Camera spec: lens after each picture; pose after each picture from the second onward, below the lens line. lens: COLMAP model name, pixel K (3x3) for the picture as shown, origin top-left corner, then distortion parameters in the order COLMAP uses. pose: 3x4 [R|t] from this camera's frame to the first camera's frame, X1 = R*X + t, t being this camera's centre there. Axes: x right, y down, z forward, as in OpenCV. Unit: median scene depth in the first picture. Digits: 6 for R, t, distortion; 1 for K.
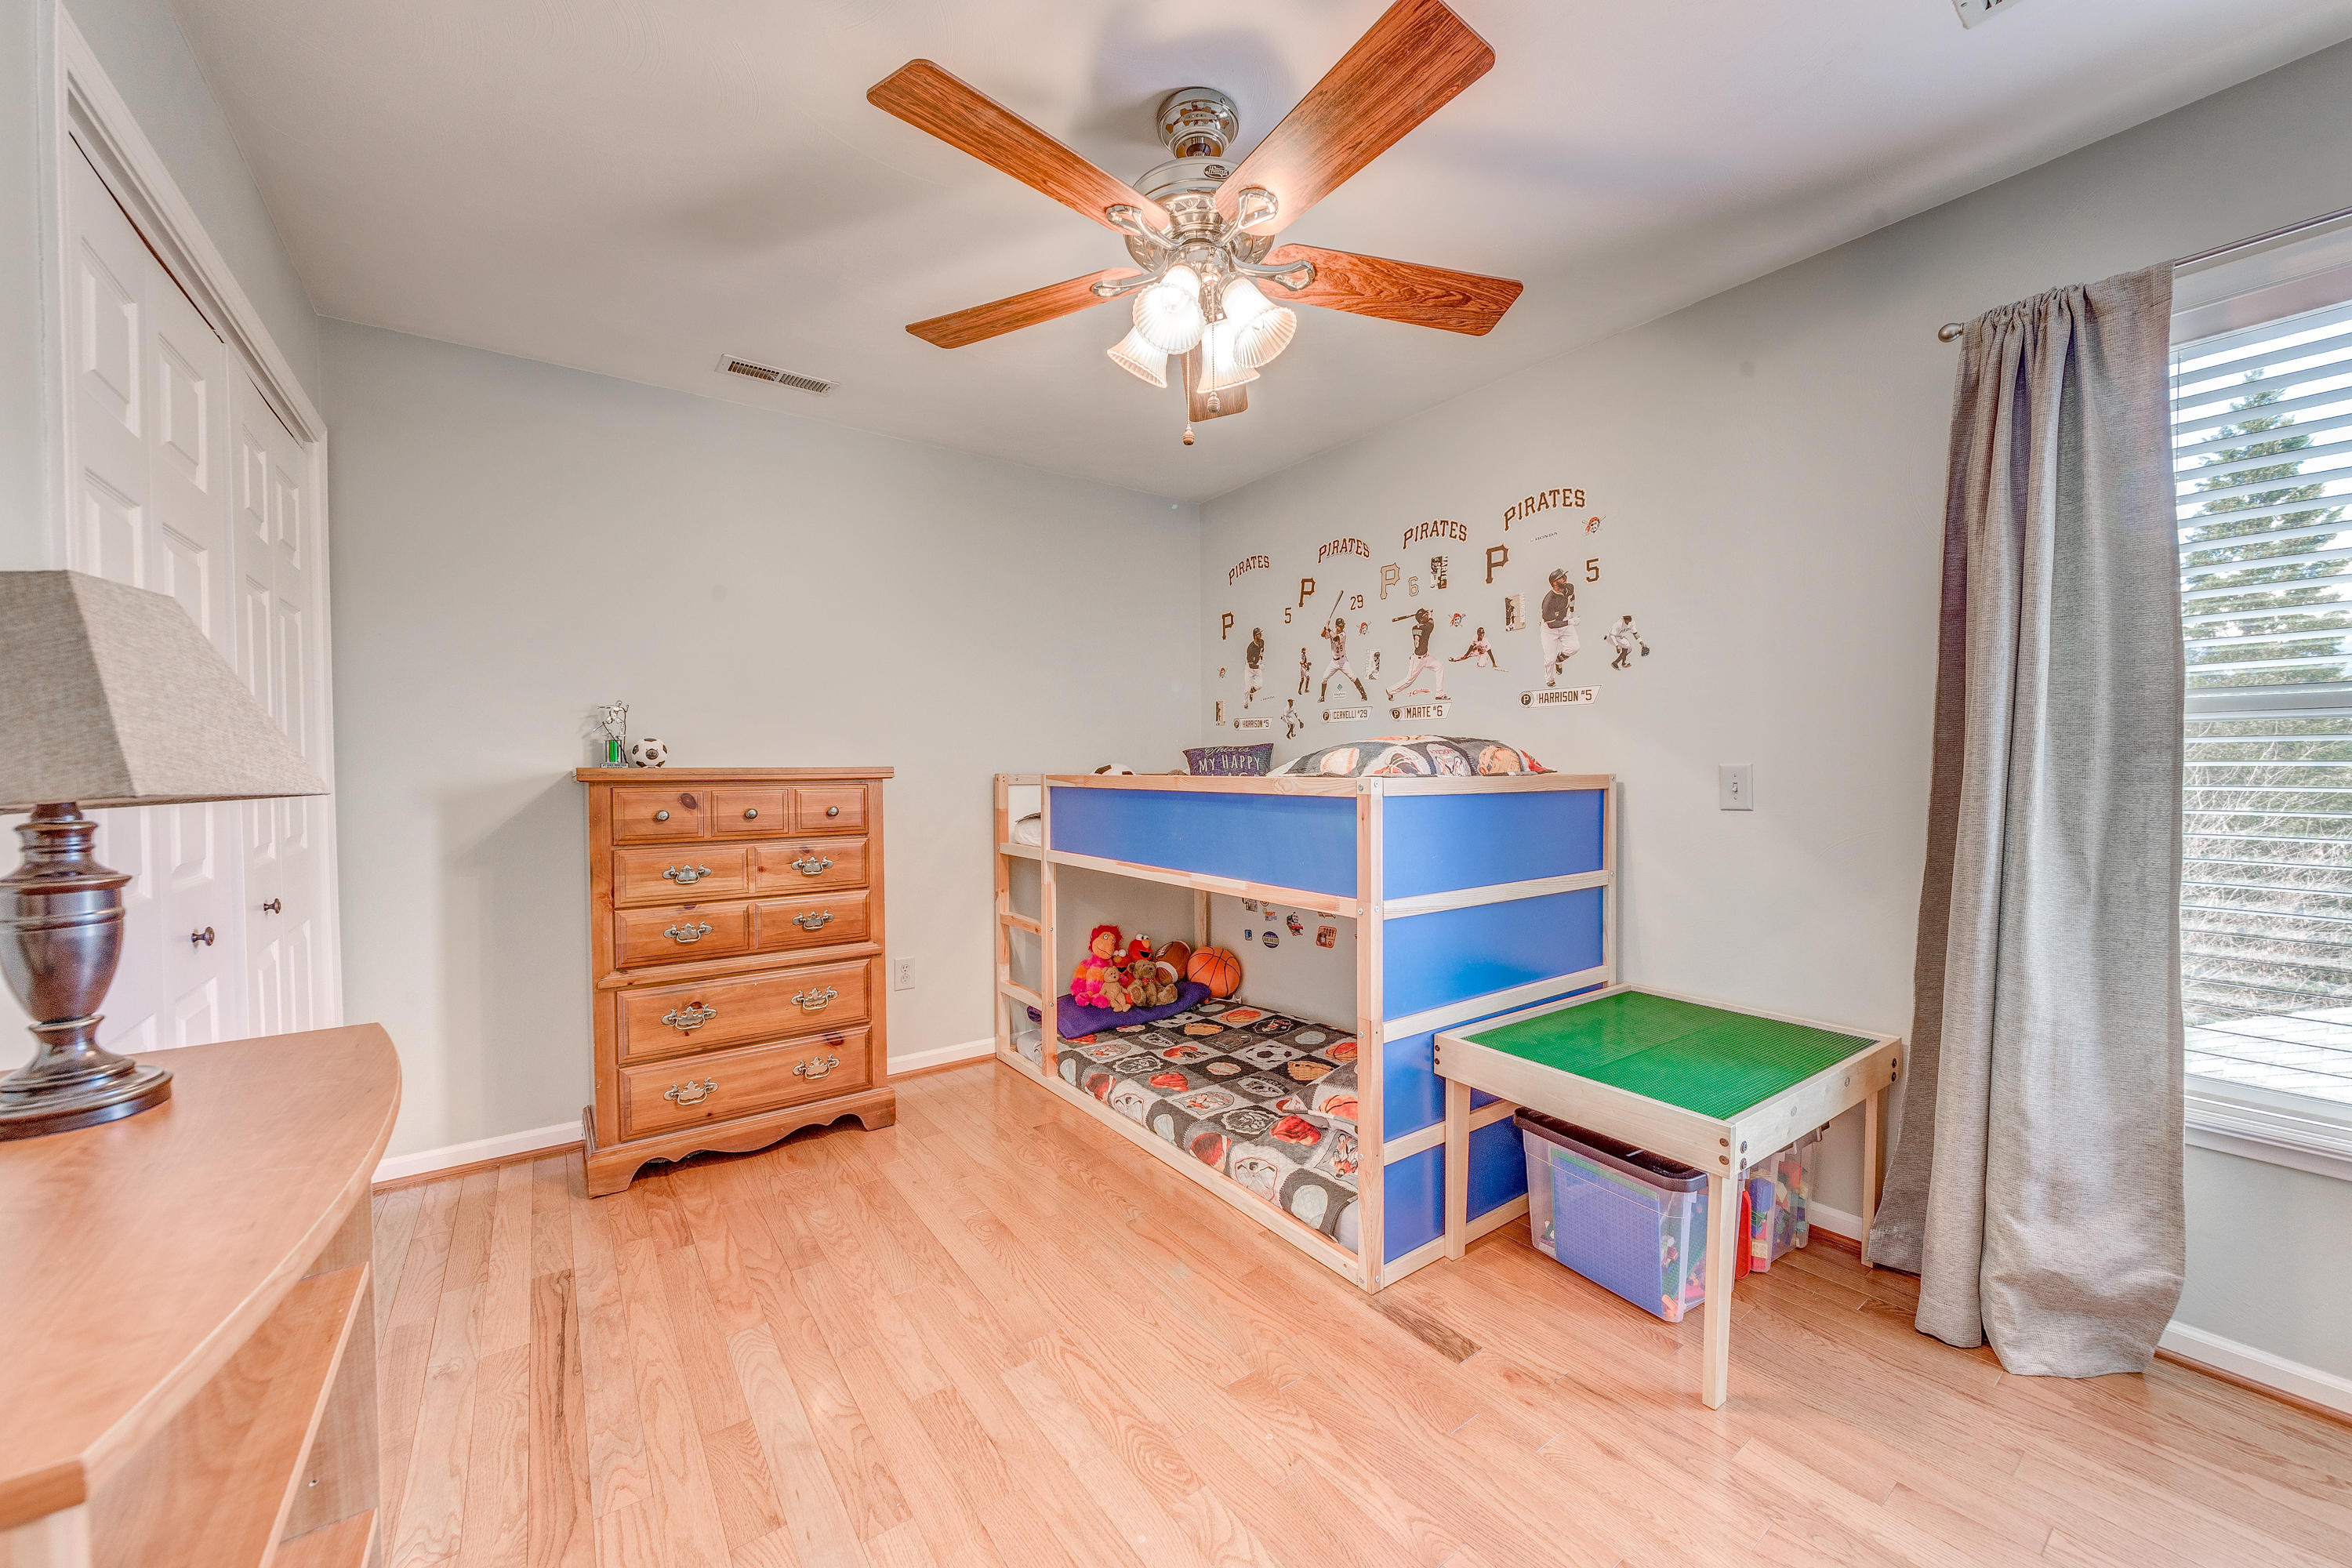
lens RADIAL K [[883.1, 0, 1182.9], [0, 883.1, 783.2], [0, 0, 1]] dist [0.000421, 0.000048]
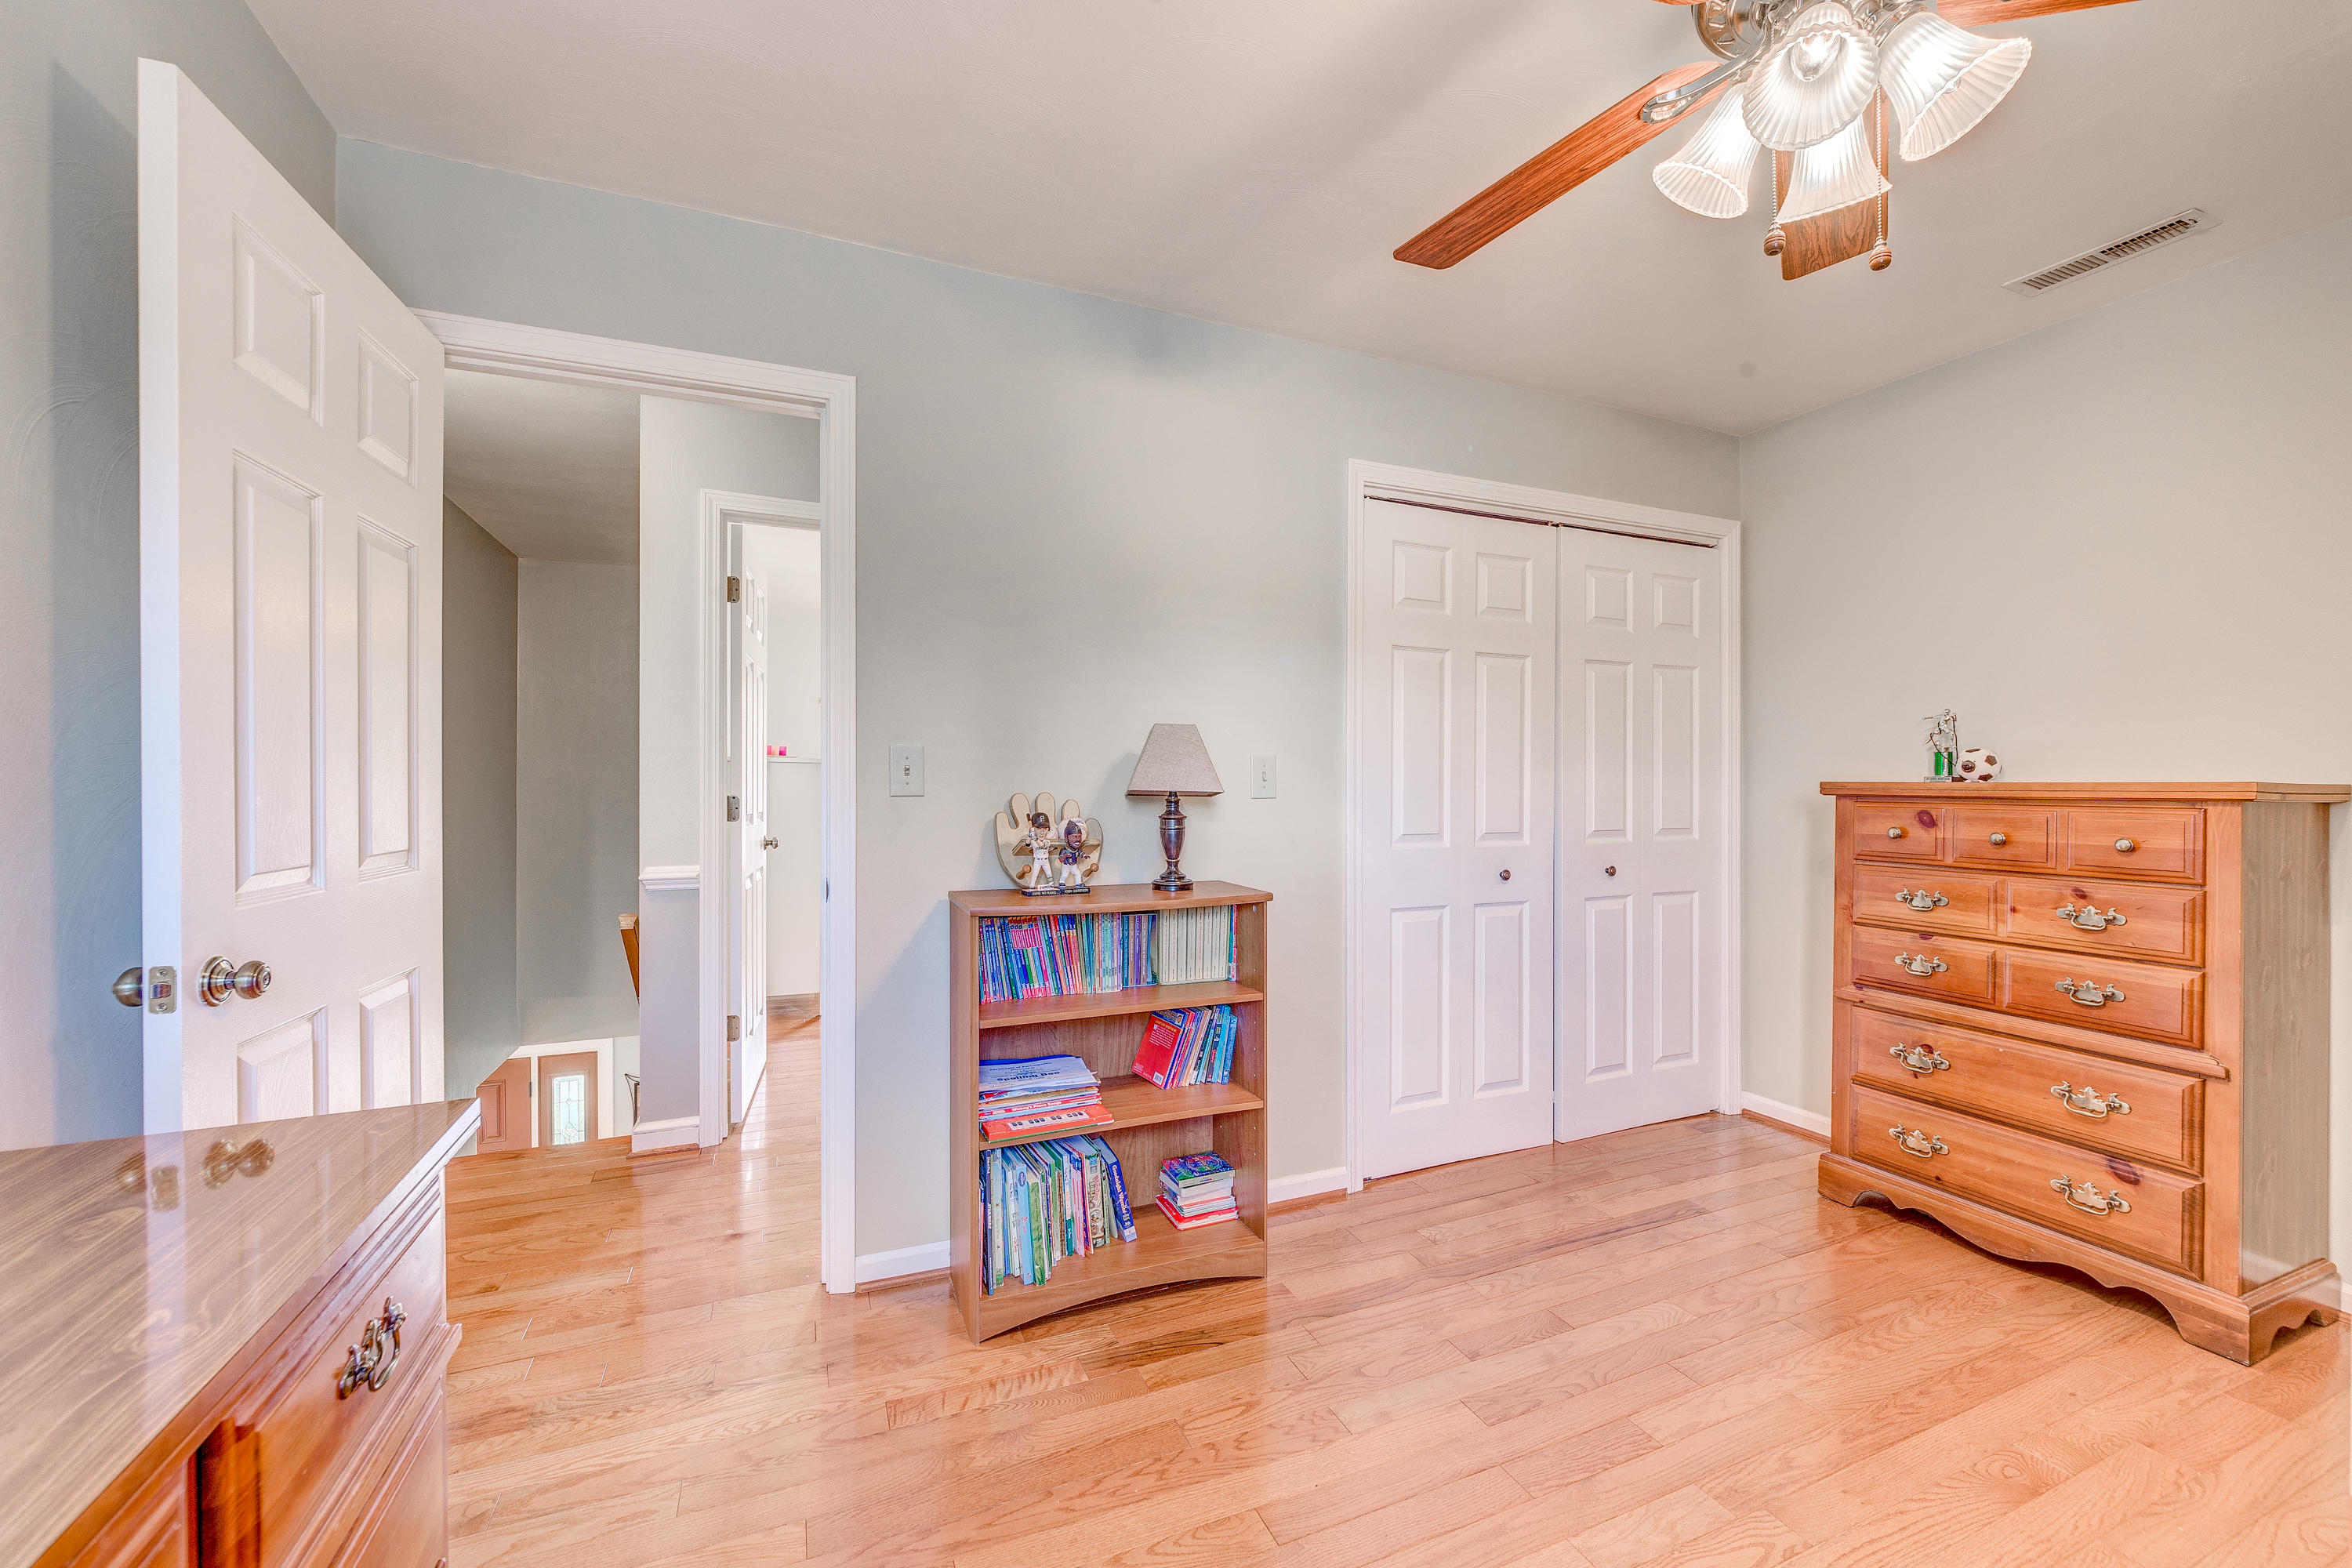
lens RADIAL K [[954.6, 0, 1187.9], [0, 954.6, 783.9], [0, 0, 1]] dist [-0.003077, 0.000491]
pose [[-0.234764, 0.006263, -0.972032, 0.536703], [-0.018003, 0.999780, 0.010790, -0.011927], [0.971886, 0.020033, -0.234599, 0.476427]]
